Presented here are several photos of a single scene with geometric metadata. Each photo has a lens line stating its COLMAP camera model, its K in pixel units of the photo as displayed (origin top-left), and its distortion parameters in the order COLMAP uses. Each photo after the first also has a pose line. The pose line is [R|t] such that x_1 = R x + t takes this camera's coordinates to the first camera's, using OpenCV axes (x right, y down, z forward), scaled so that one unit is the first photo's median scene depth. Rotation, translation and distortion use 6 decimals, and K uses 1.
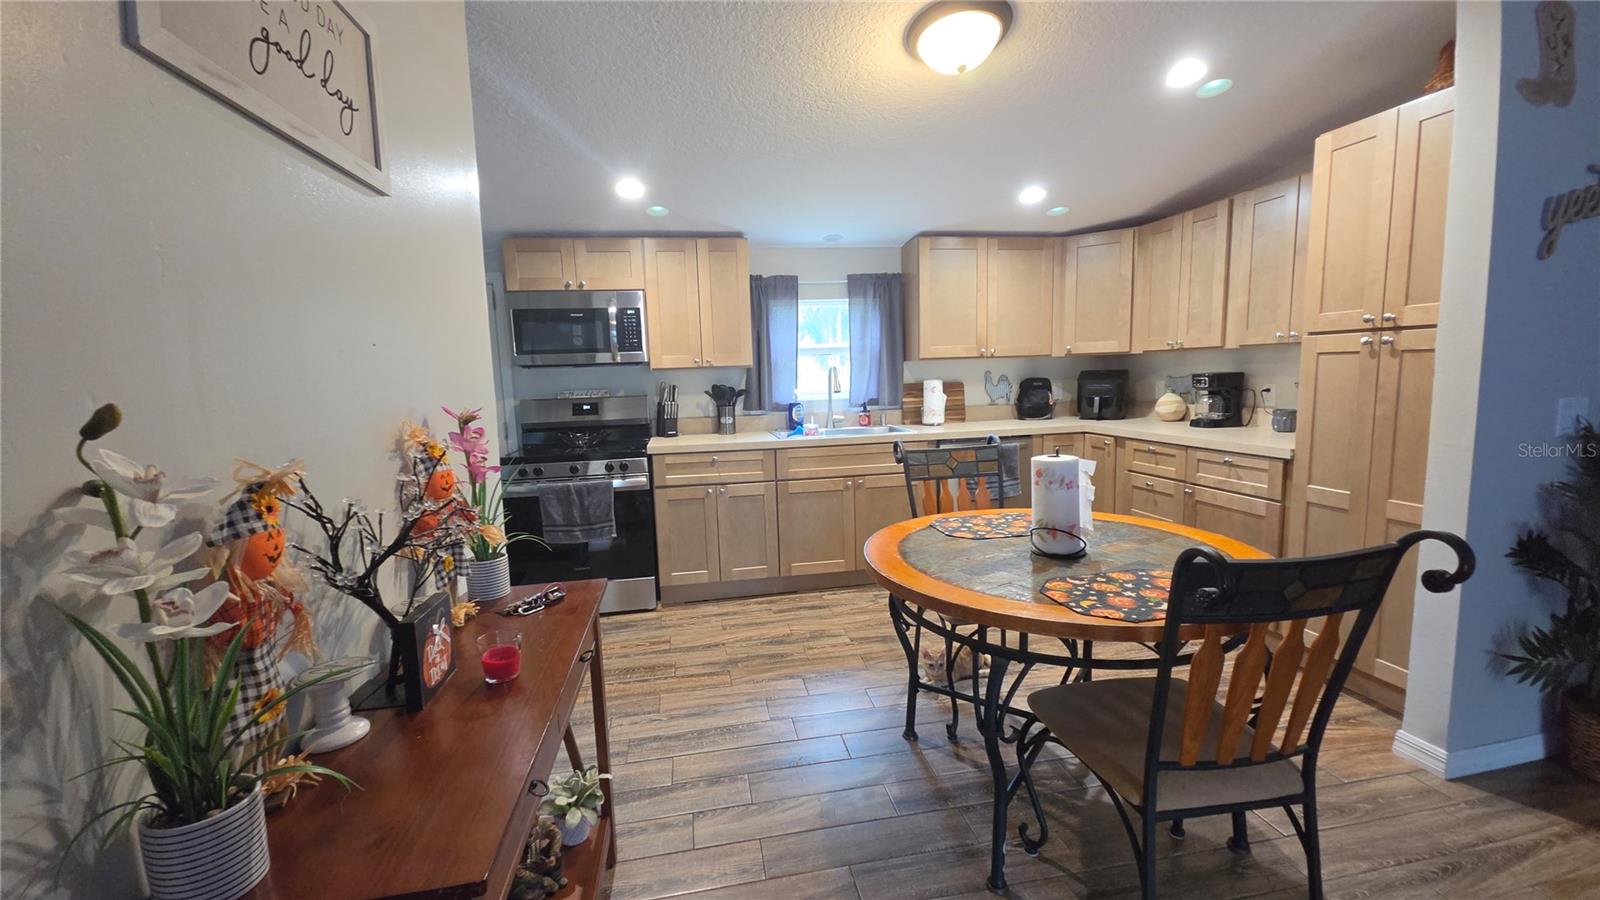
lens RADIAL K [[650.5, 0, 800.0], [0, 650.5, 450.0], [0, 0, 1]] dist [0.012694, 0.000002]
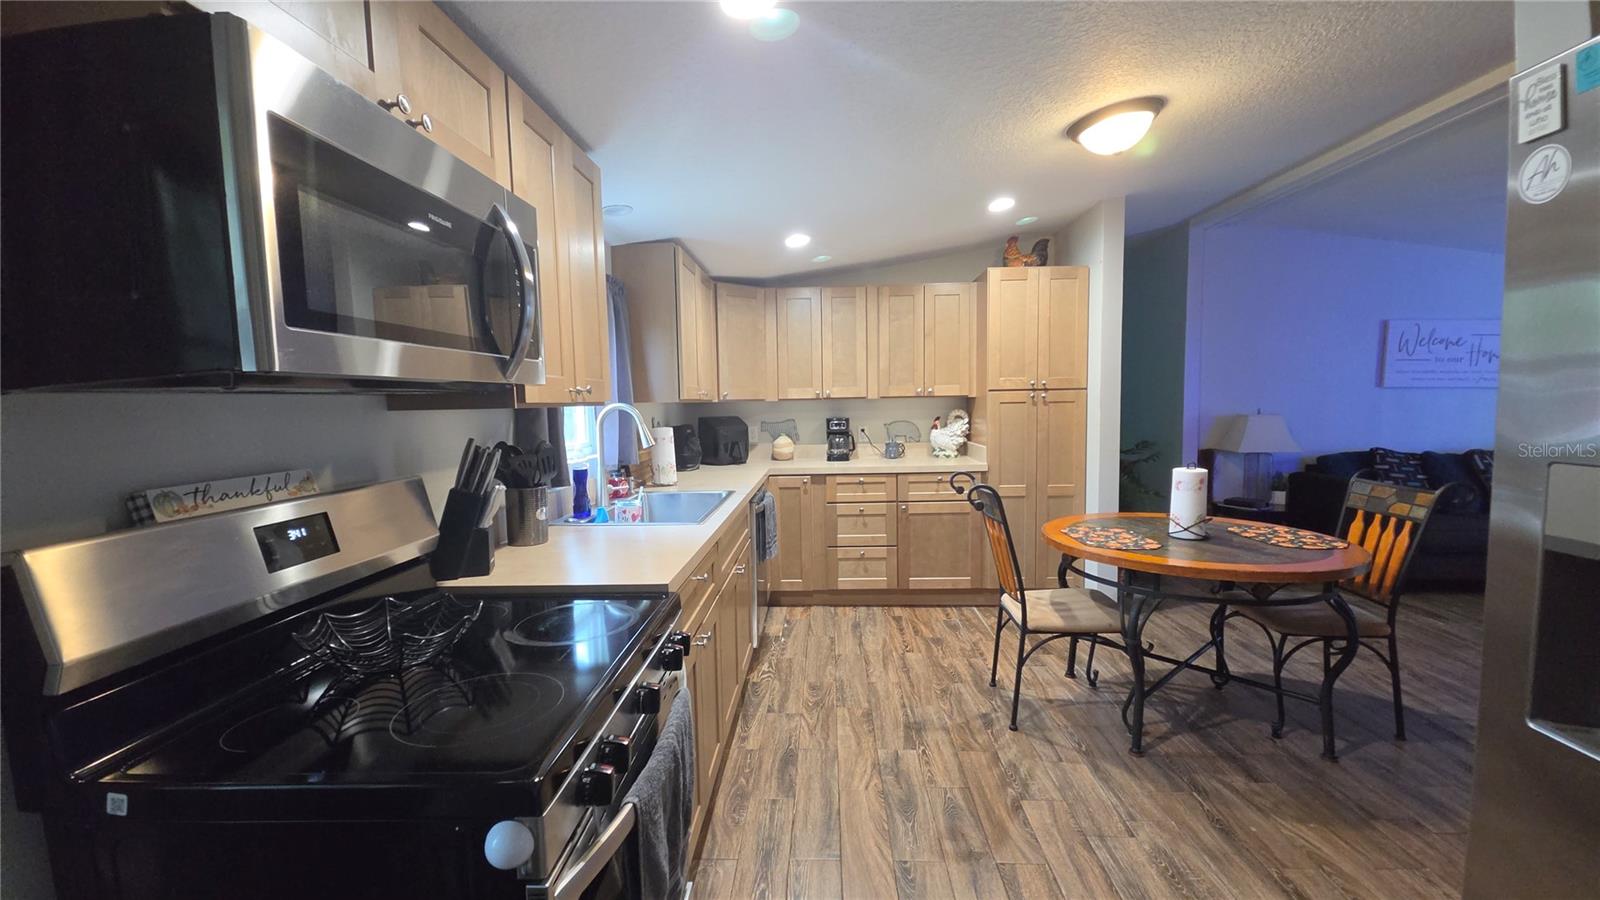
lens RADIAL K [[650.5, 0, 800.0], [0, 650.5, 450.0], [0, 0, 1]] dist [0.012694, 0.000002]
pose [[0.224563, -0.045201, 0.973411, -0.601870], [0.131263, 0.991223, 0.015746, -0.083794], [-0.965578, 0.124236, 0.228525, 0.770194]]
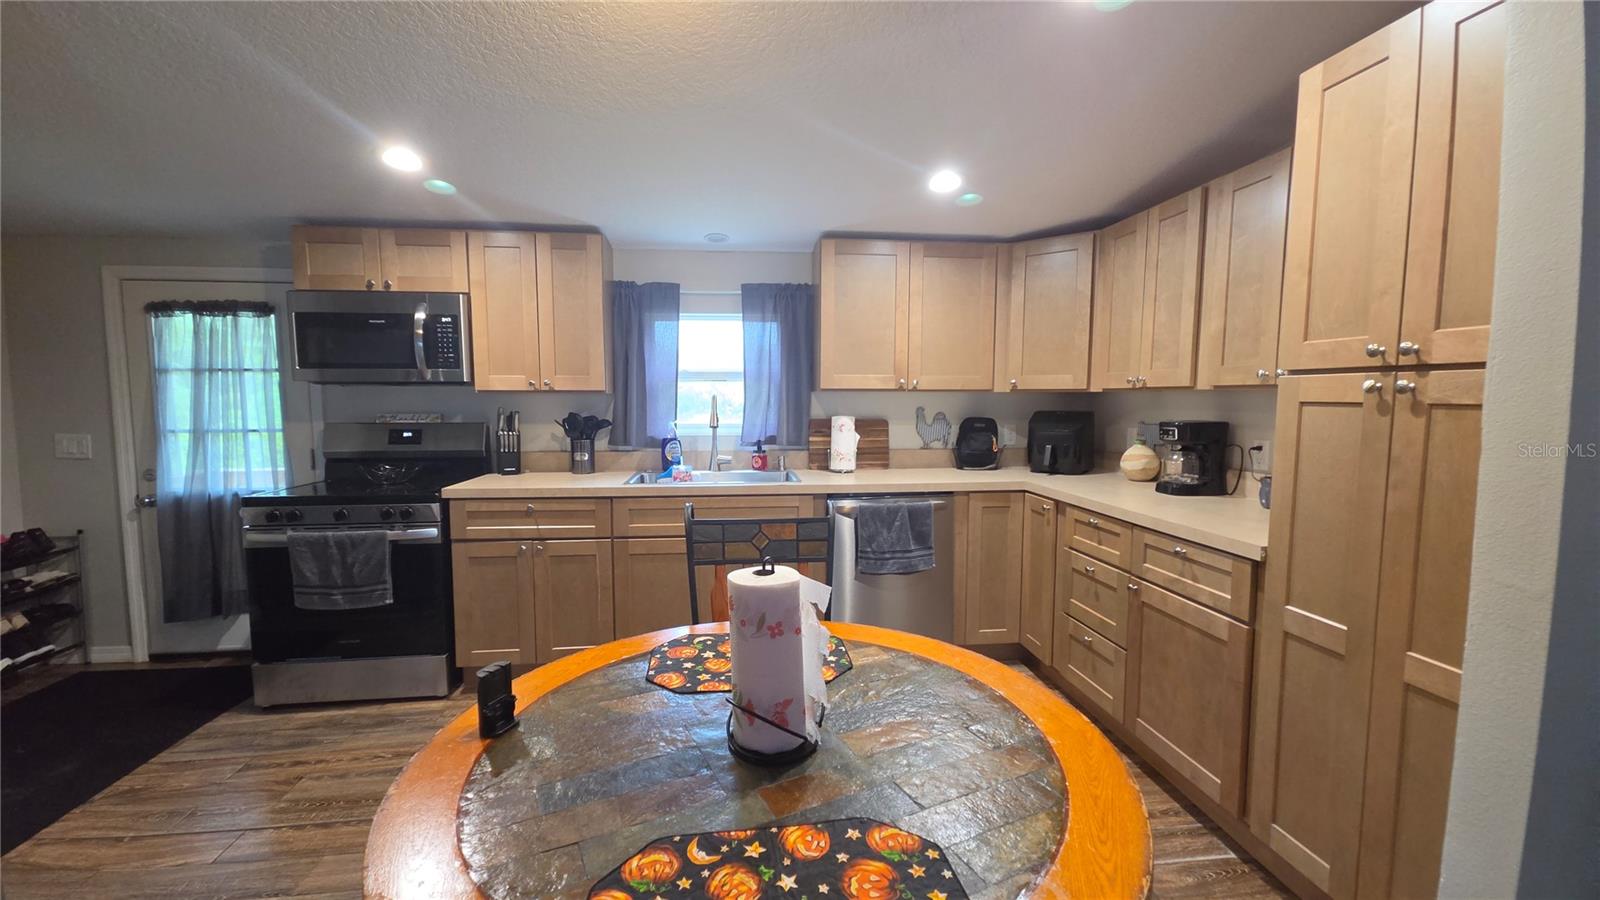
lens RADIAL K [[650.5, 0, 800.0], [0, 650.5, 450.0], [0, 0, 1]] dist [0.012694, 0.000002]
pose [[0.997374, 0.038651, -0.061248, 0.233308], [-0.040911, 0.998511, -0.036093, -0.039607], [0.059761, 0.038504, 0.997470, 0.226214]]
